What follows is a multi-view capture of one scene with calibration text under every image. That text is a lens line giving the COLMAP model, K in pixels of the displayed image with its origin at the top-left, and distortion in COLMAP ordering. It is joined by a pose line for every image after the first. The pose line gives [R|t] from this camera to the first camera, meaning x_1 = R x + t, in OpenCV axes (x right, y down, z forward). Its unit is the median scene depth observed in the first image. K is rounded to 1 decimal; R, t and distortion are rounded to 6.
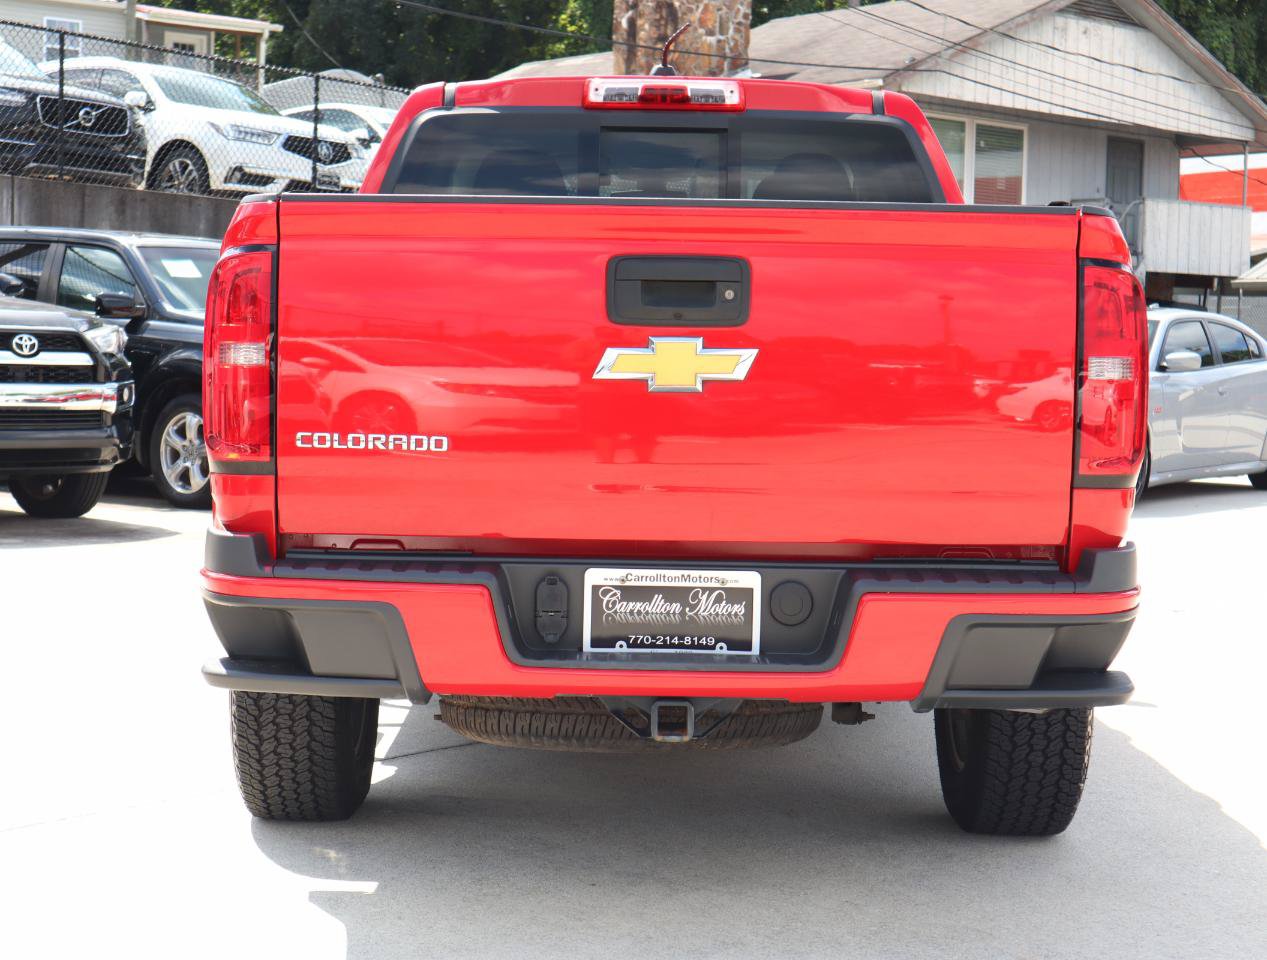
lens RADIAL K [[2123.3, 0, 633.5], [0, 2123.3, 480.0], [0, 0, 1]] dist [0.030077, 0.131406]
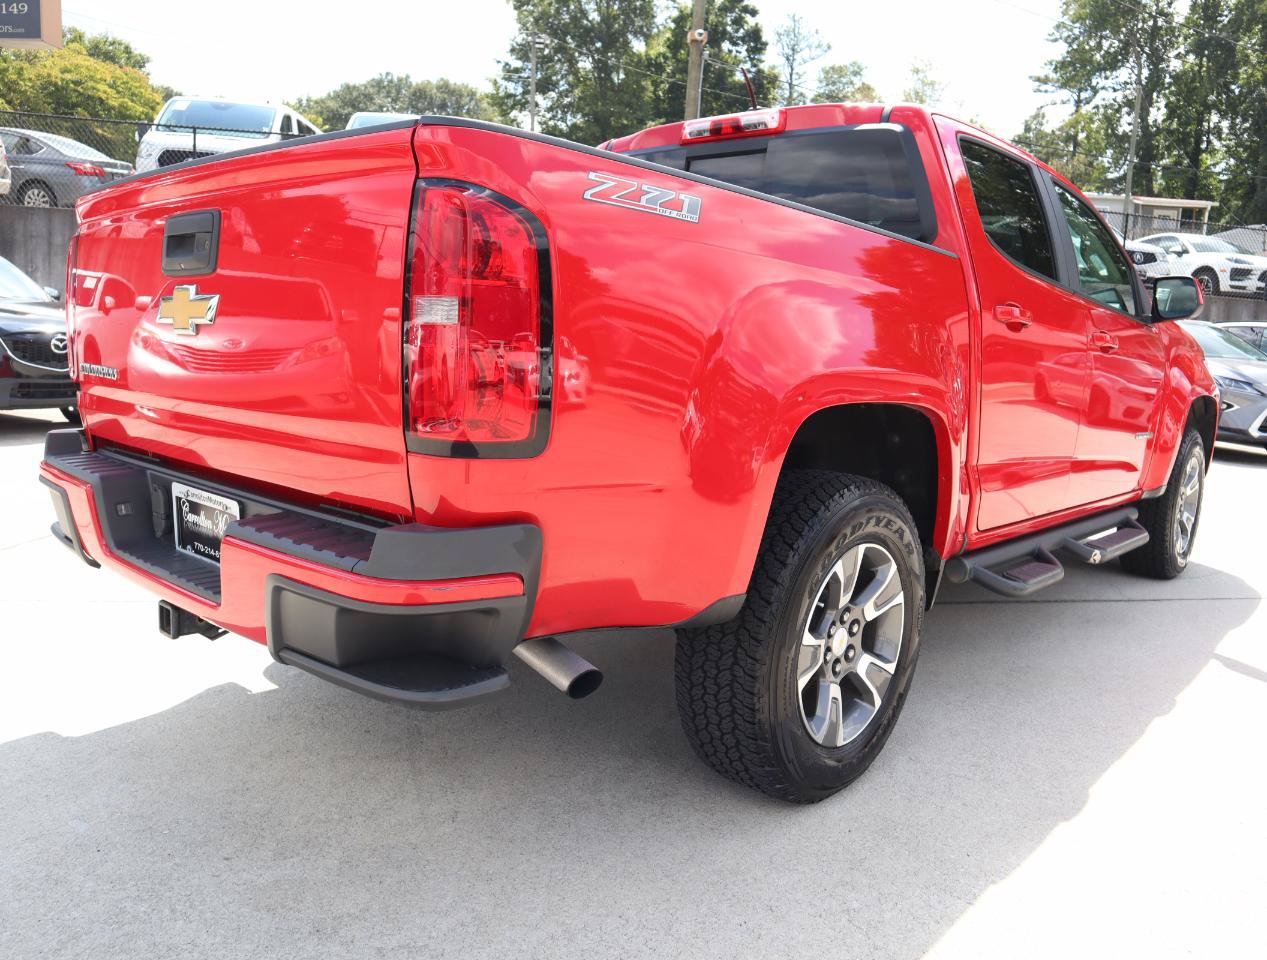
lens RADIAL K [[983.5, 0, 633.5], [0, 983.5, 480.0], [0, 0, 1]] dist [-0.094167, 0.055325]
pose [[0.762320, 0.116126, -0.636697, 0.362237], [-0.078839, 0.993107, 0.086736, -0.018916], [0.642381, -0.015924, 0.766220, 0.517943]]
